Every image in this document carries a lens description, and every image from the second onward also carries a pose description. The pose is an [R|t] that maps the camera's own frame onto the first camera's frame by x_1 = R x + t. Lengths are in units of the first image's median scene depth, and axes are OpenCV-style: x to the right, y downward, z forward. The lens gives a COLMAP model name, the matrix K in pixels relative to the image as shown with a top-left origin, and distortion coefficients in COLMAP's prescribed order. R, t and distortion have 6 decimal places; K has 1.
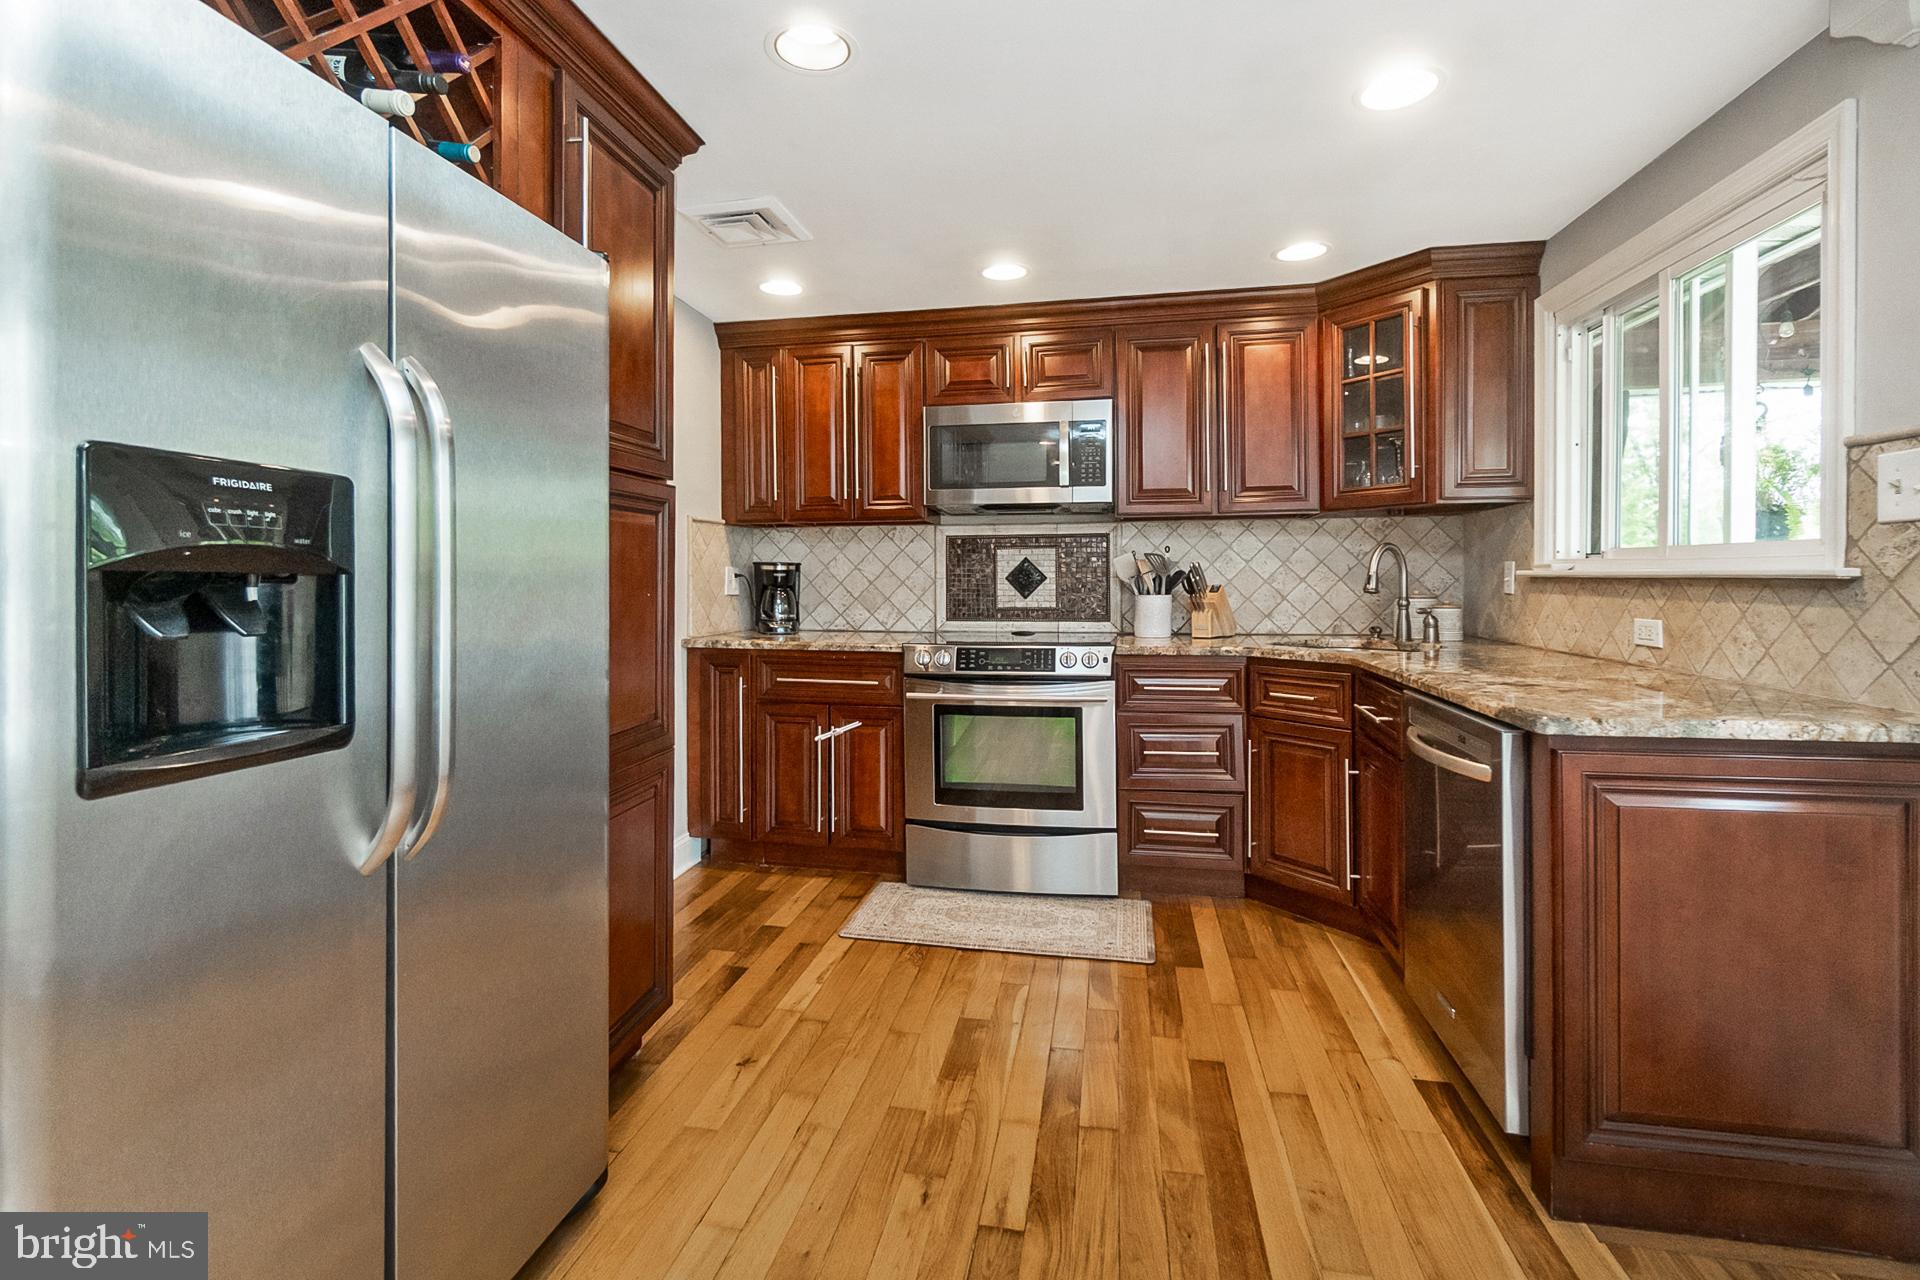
lens RADIAL K [[880.0, 0, 955.6], [0, 880.0, 588.0], [0, 0, 1]] dist [-0.001205, -0.000040]
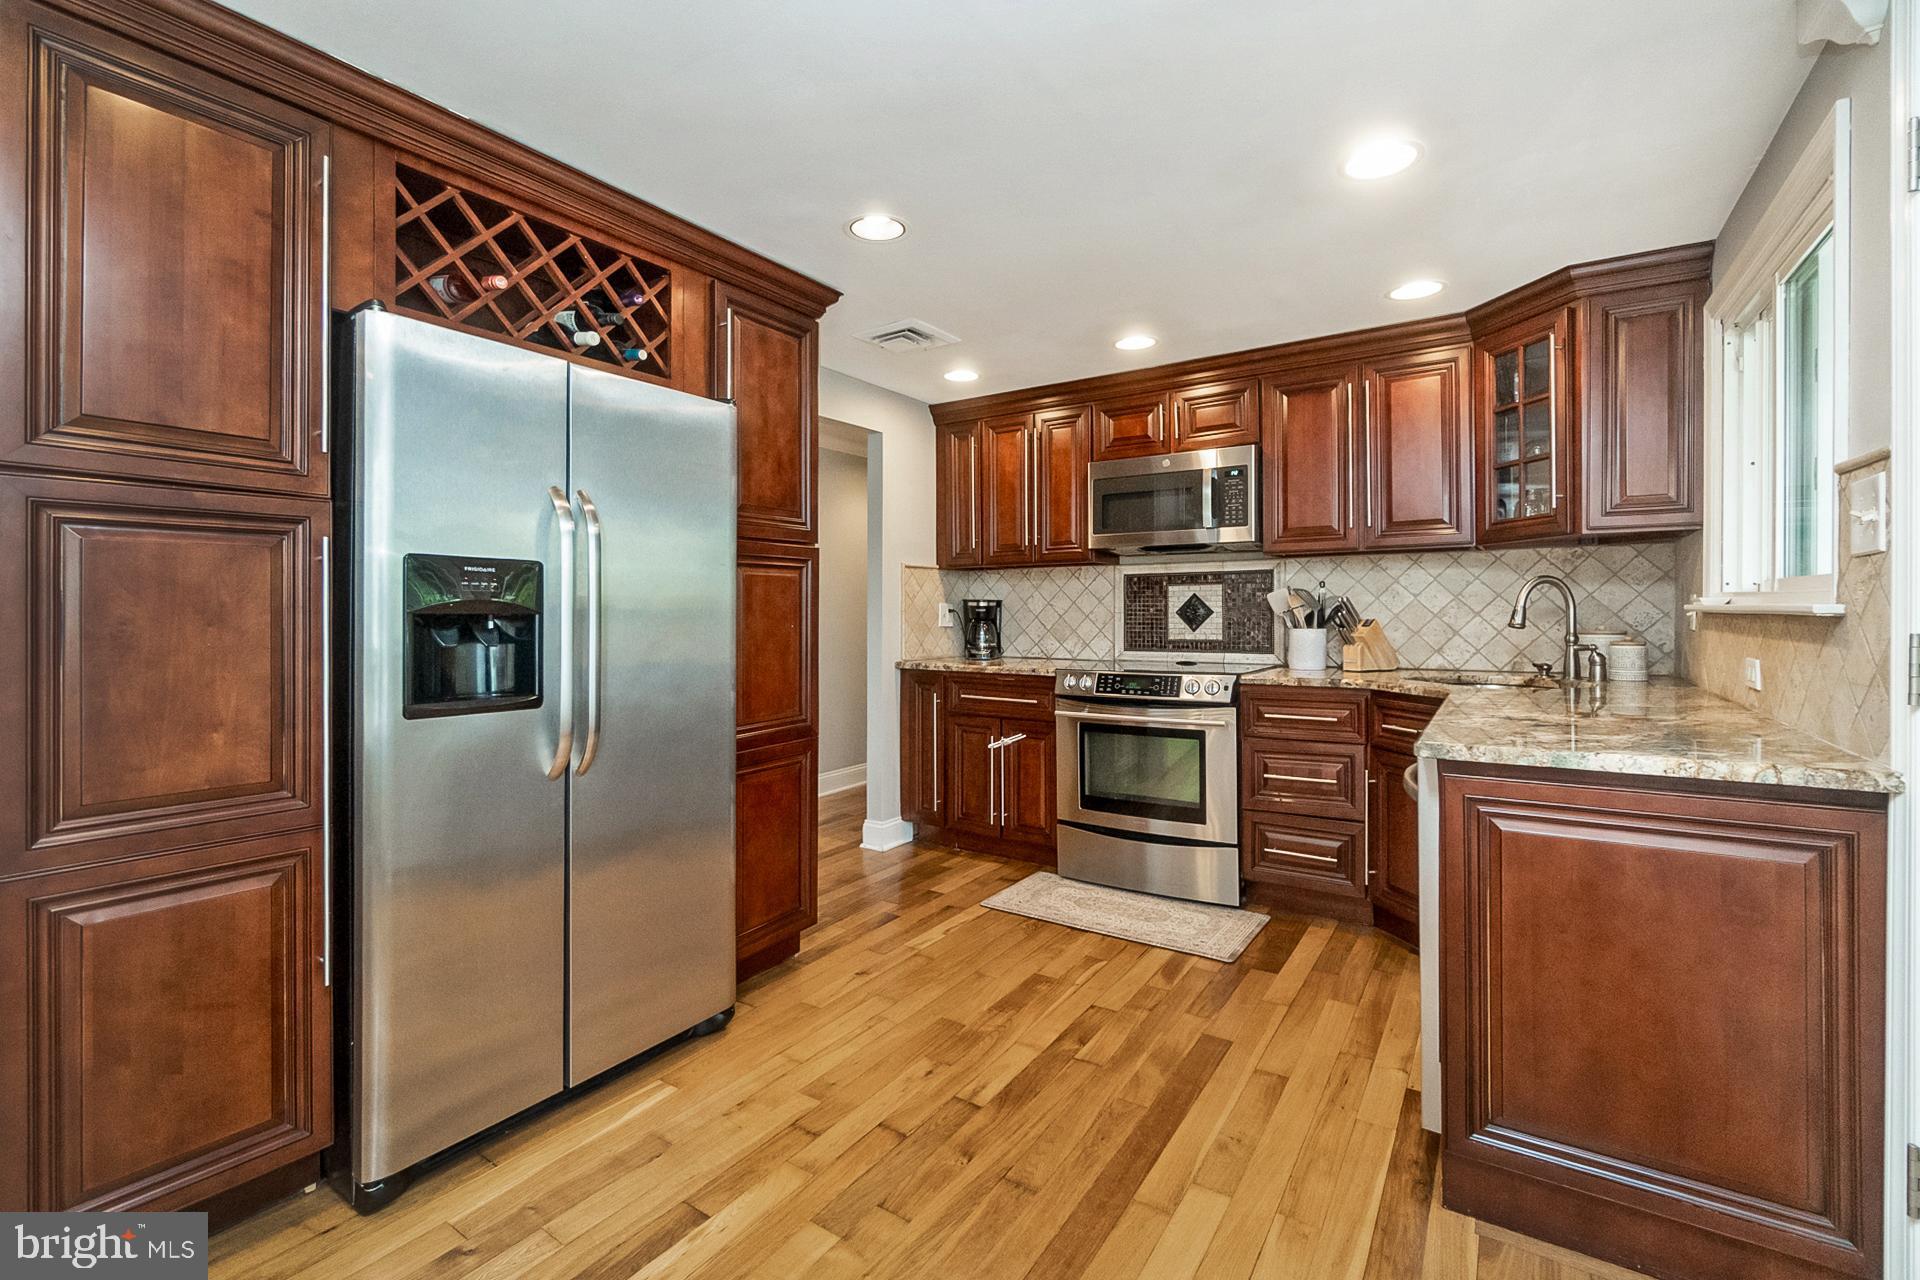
lens RADIAL K [[856.3, 0, 954.4], [0, 856.3, 616.5], [0, 0, 1]] dist [-0.000344, -0.000022]
pose [[0.921199, 0.000711, -0.389092, 0.267637], [-0.002368, 0.999990, -0.003779, -0.002036], [0.389085, 0.004403, 0.921191, -0.104148]]
